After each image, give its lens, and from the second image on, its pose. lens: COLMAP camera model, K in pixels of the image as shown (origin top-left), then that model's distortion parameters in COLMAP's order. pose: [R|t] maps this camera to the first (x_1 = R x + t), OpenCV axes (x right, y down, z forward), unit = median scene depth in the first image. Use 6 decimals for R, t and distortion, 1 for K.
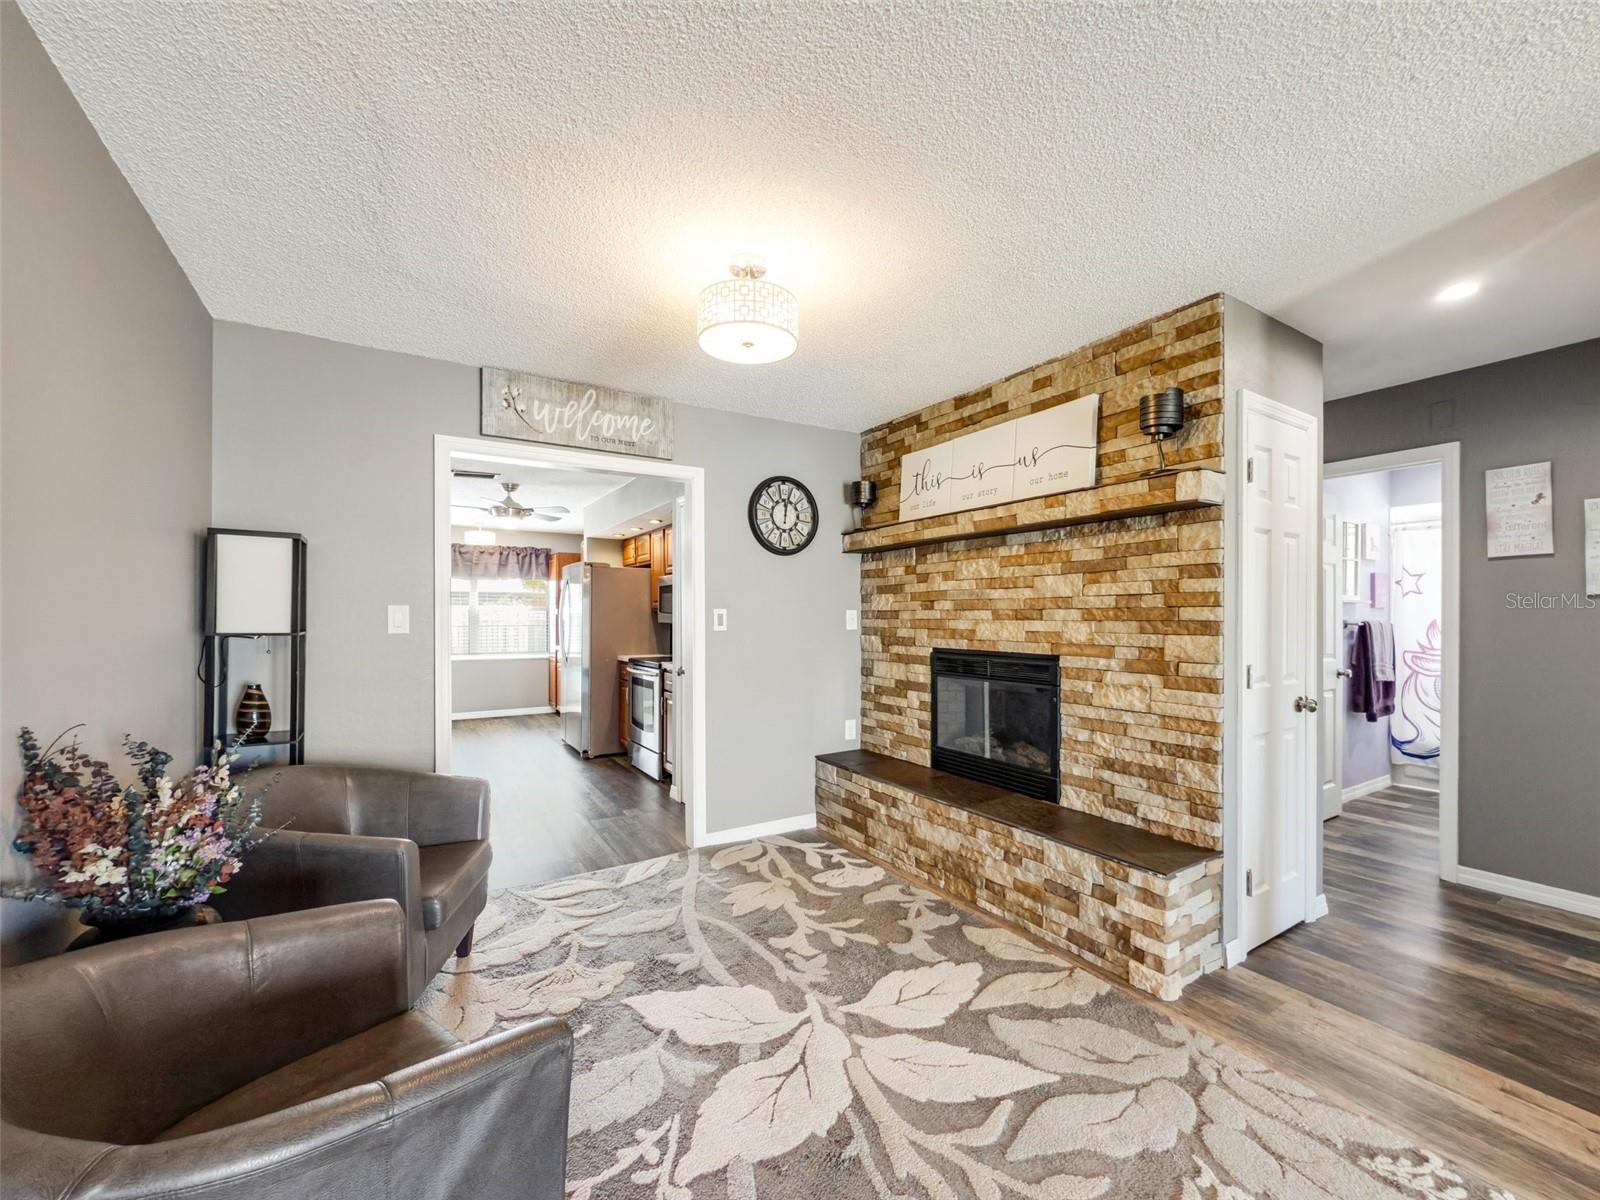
lens RADIAL K [[650.0, 0, 806.8], [0, 650.0, 616.6], [0, 0, 1]] dist [-0.000234, -0.001288]
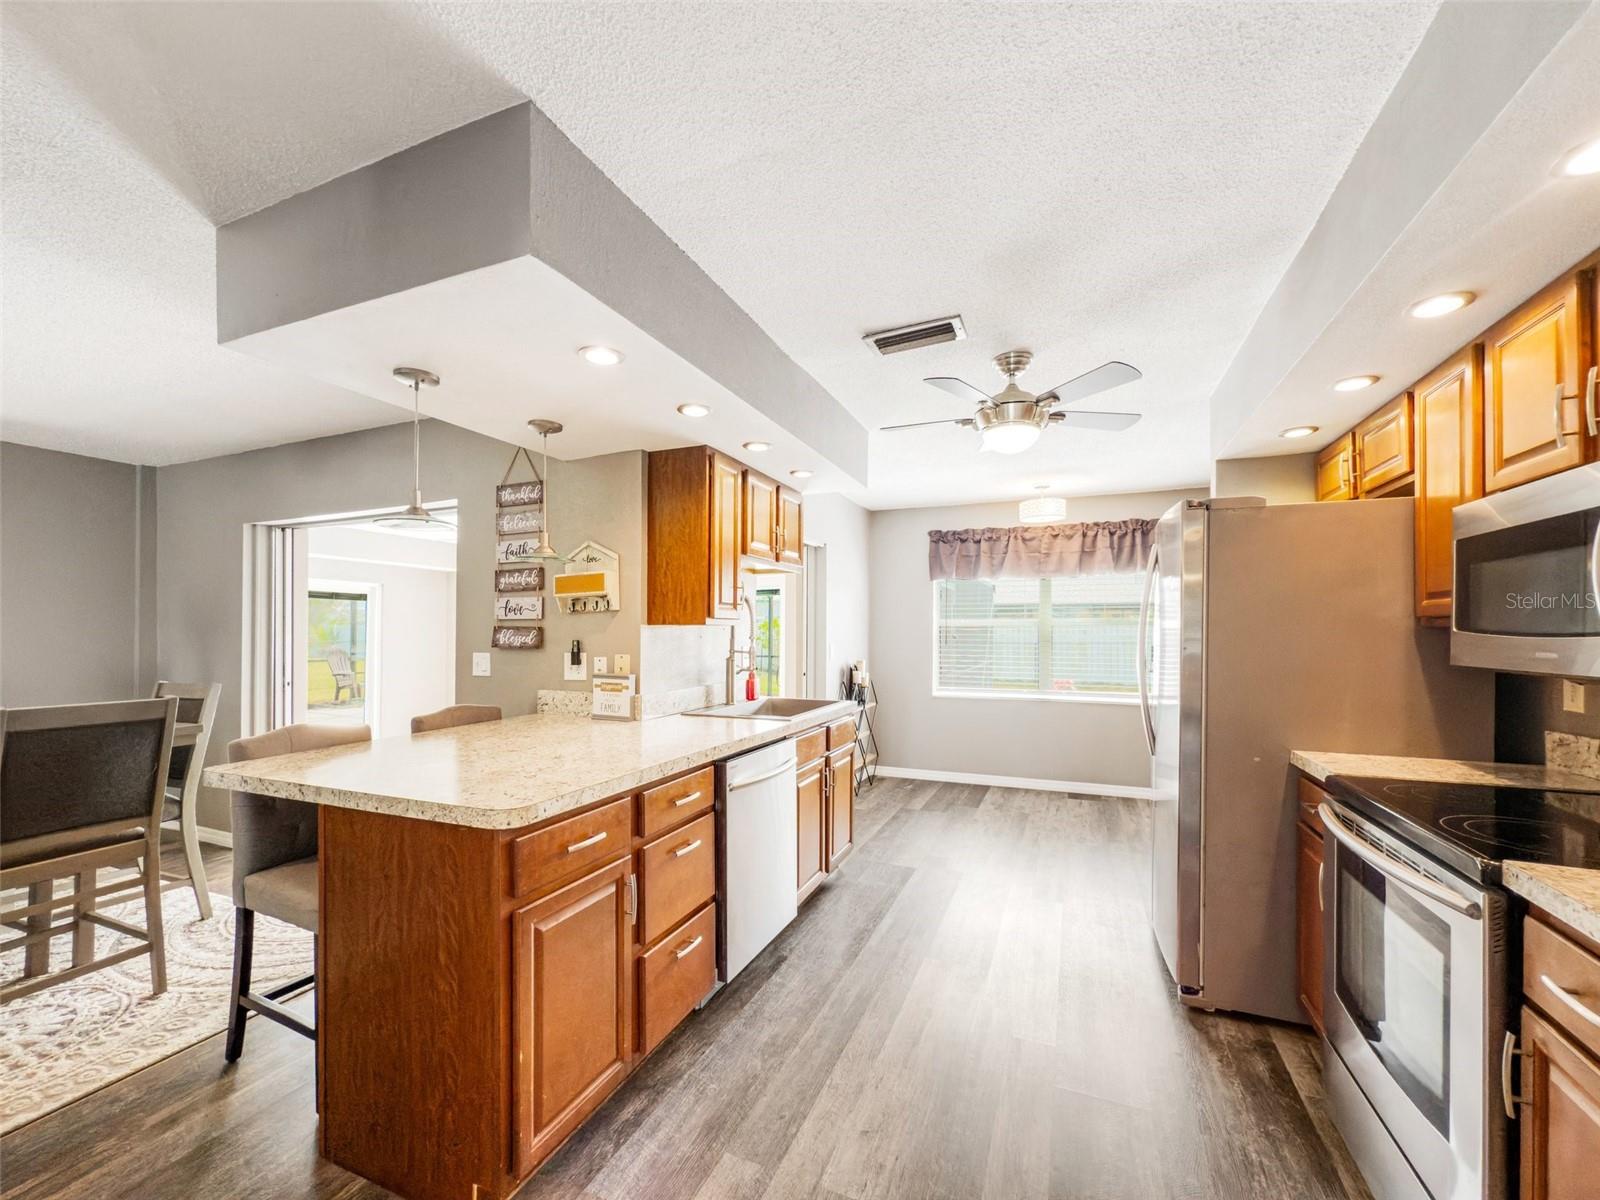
lens RADIAL K [[650.0, 0, 805.0], [0, 650.0, 629.7], [0, 0, 1]] dist [-0.000234, -0.001288]
pose [[0.574067, 0.000216, -0.818808, -0.294368], [-0.001067, 0.999999, -0.000484, -0.012917], [0.818808, 0.001152, 0.574067, 1.115246]]
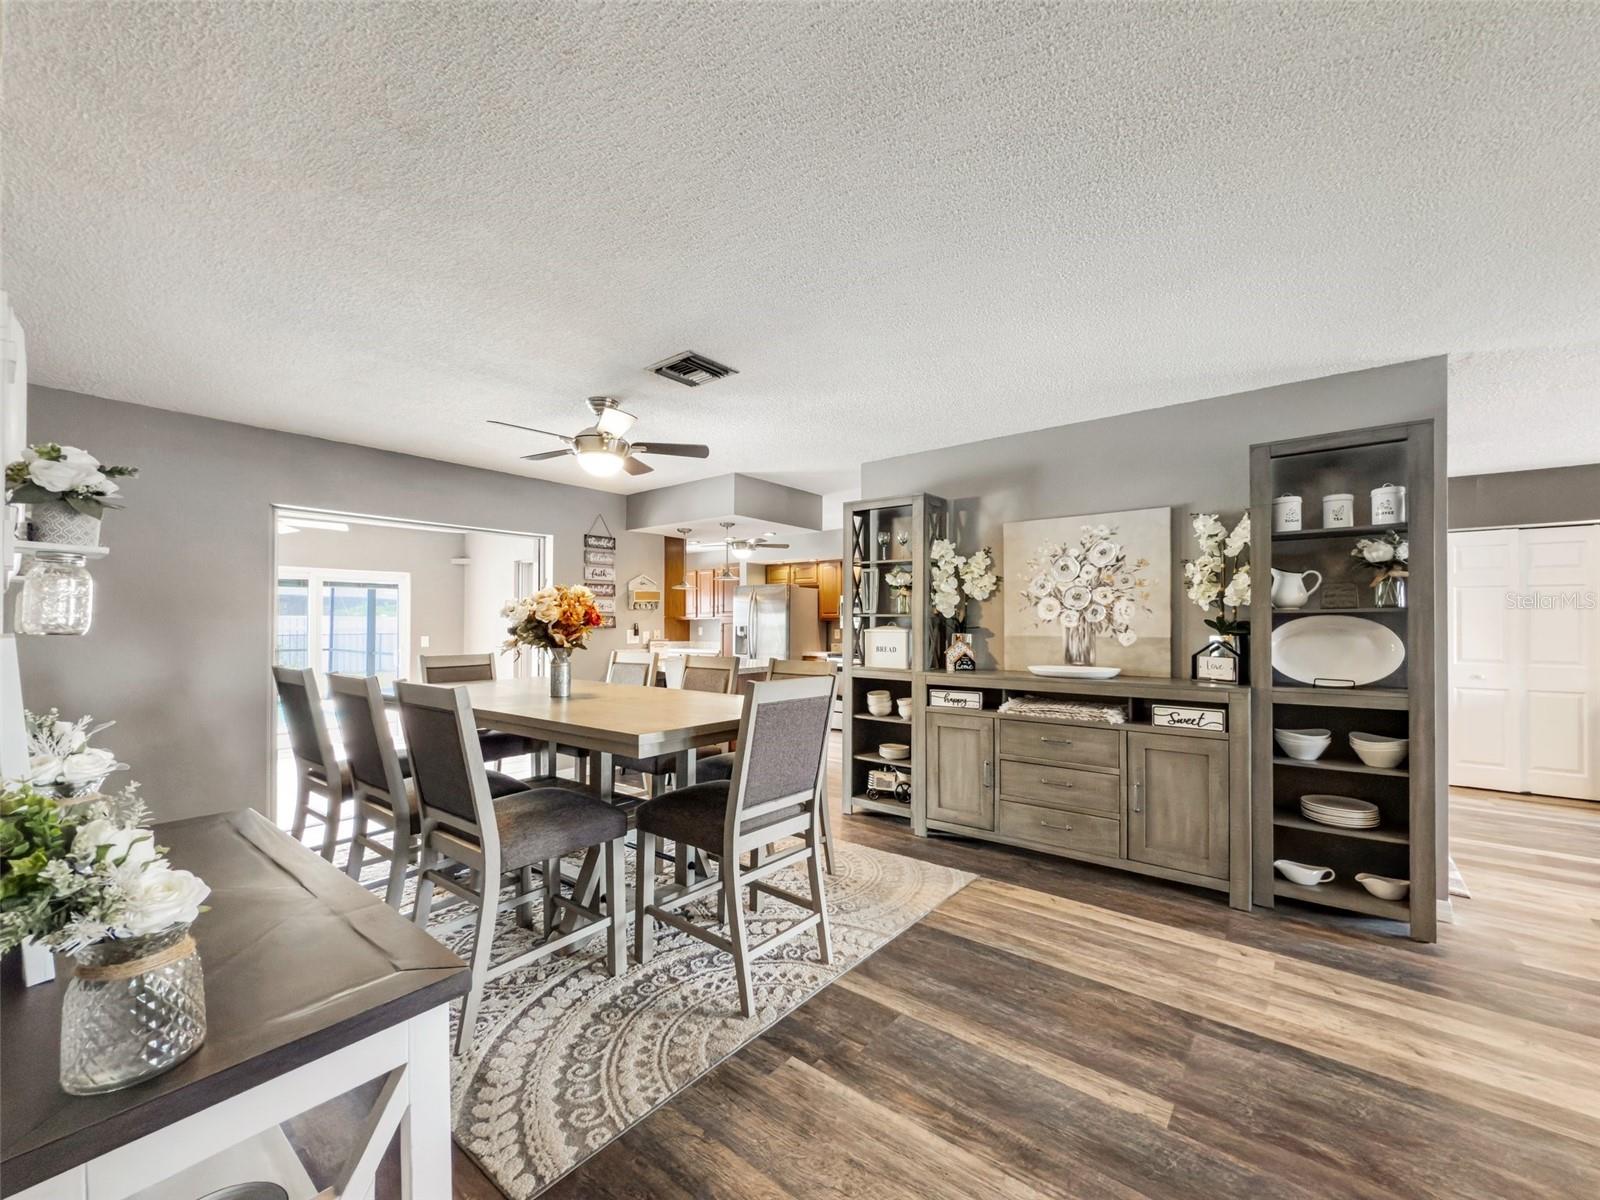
lens RADIAL K [[650.0, 0, 788.6], [0, 650.0, 622.7], [0, 0, 1]] dist [-0.000234, -0.001288]
pose [[0.944189, 0.006248, 0.329346, -1.489110], [-0.004083, 0.999965, -0.007264, 0.012407], [-0.329380, 0.005514, 0.944182, -0.576129]]
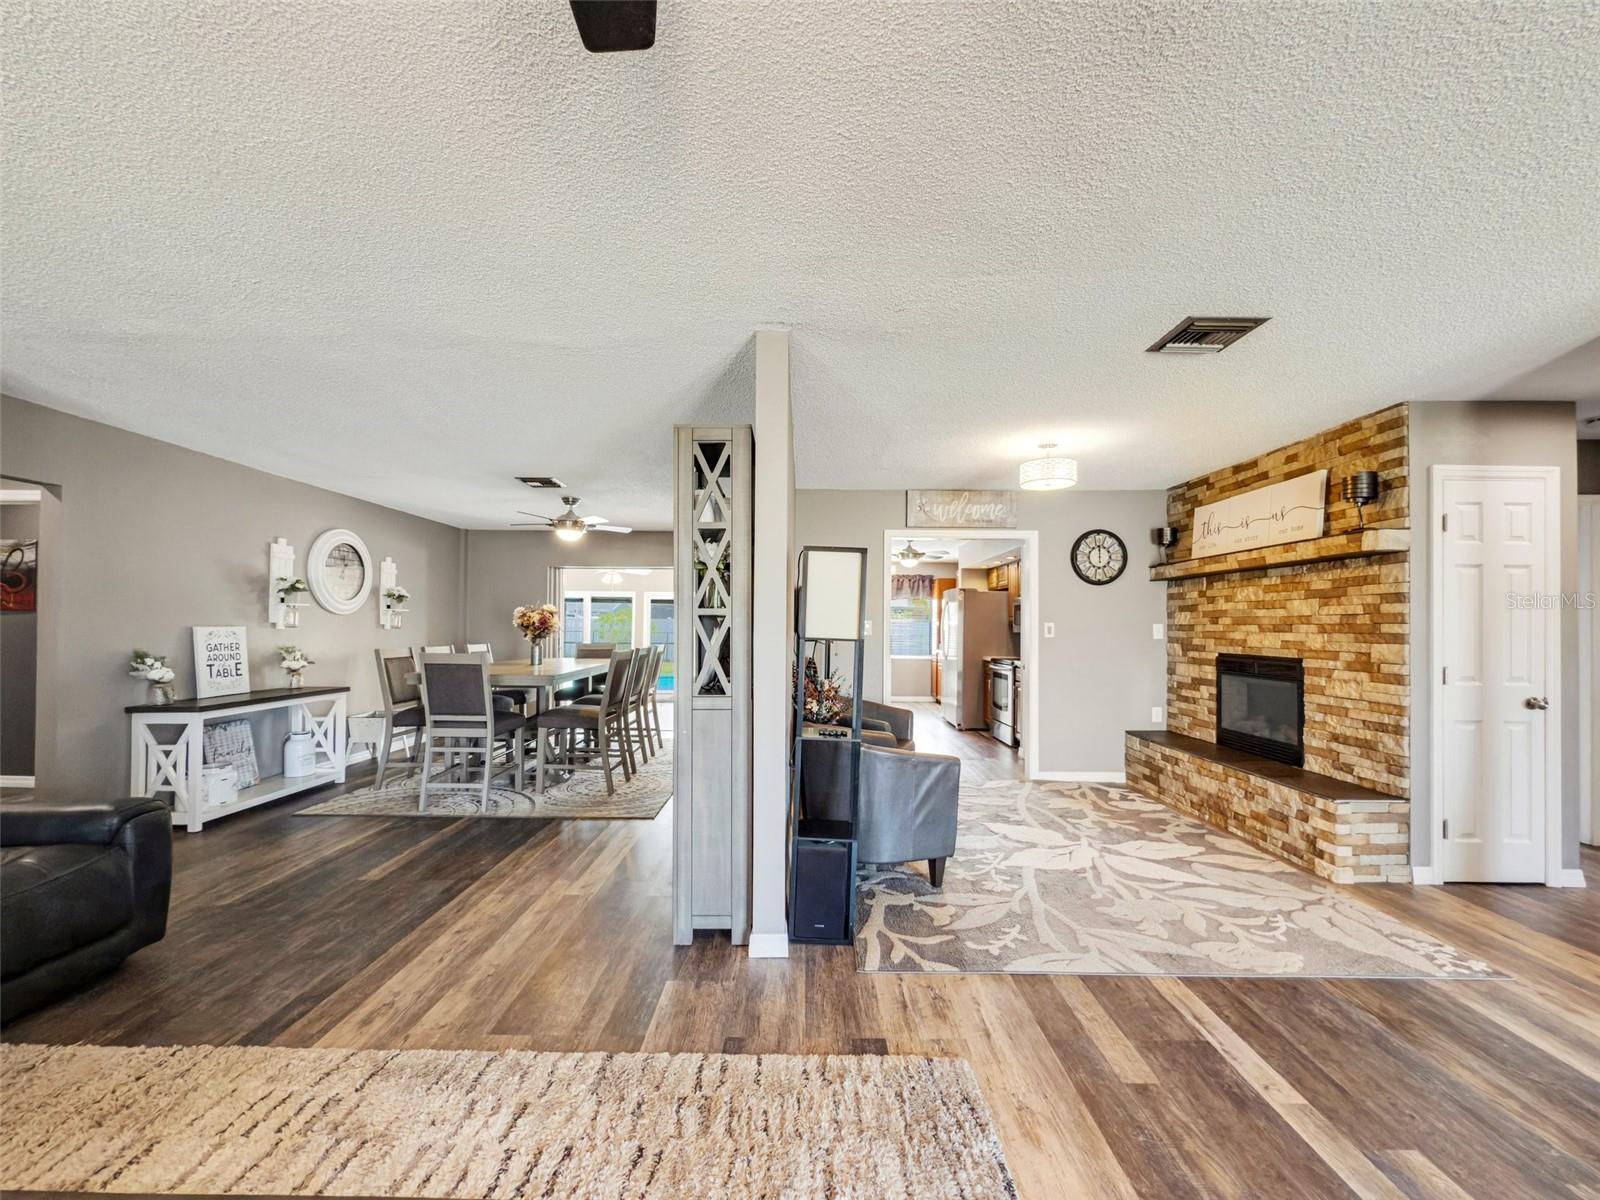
lens RADIAL K [[650.0, 0, 793.0], [0, 650.0, 618.7], [0, 0, 1]] dist [-0.000234, -0.001288]
pose [[0.839433, 0.000791, -0.543463, 0.222236], [-0.008407, 0.999898, -0.011530, 0.000800], [0.543399, 0.014248, 0.839354, -0.696488]]
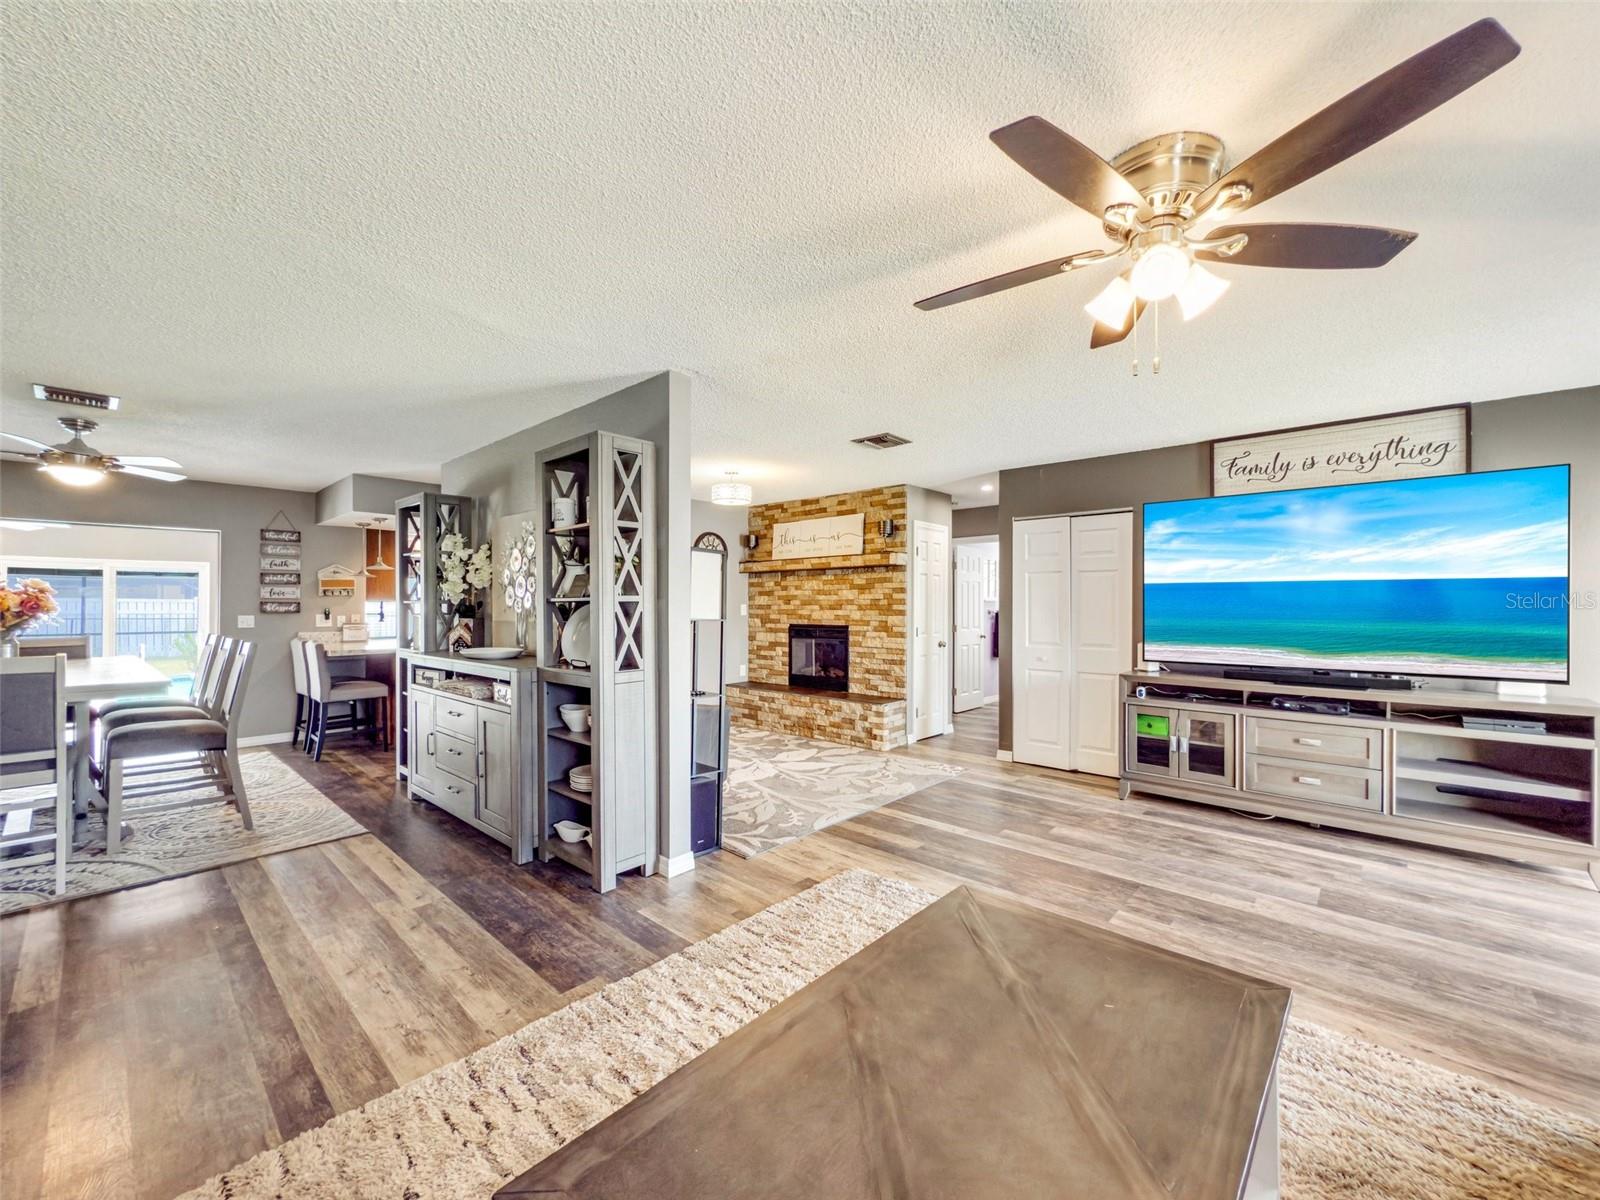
lens RADIAL K [[650.0, 0, 801.0], [0, 650.0, 601.8], [0, 0, 1]] dist [-0.000234, -0.001288]
pose [[0.963348, 0.003184, 0.268235, -0.357696], [-0.001152, 0.999969, -0.007734, -0.004726], [-0.268252, 0.007142, 0.963322, -1.075476]]
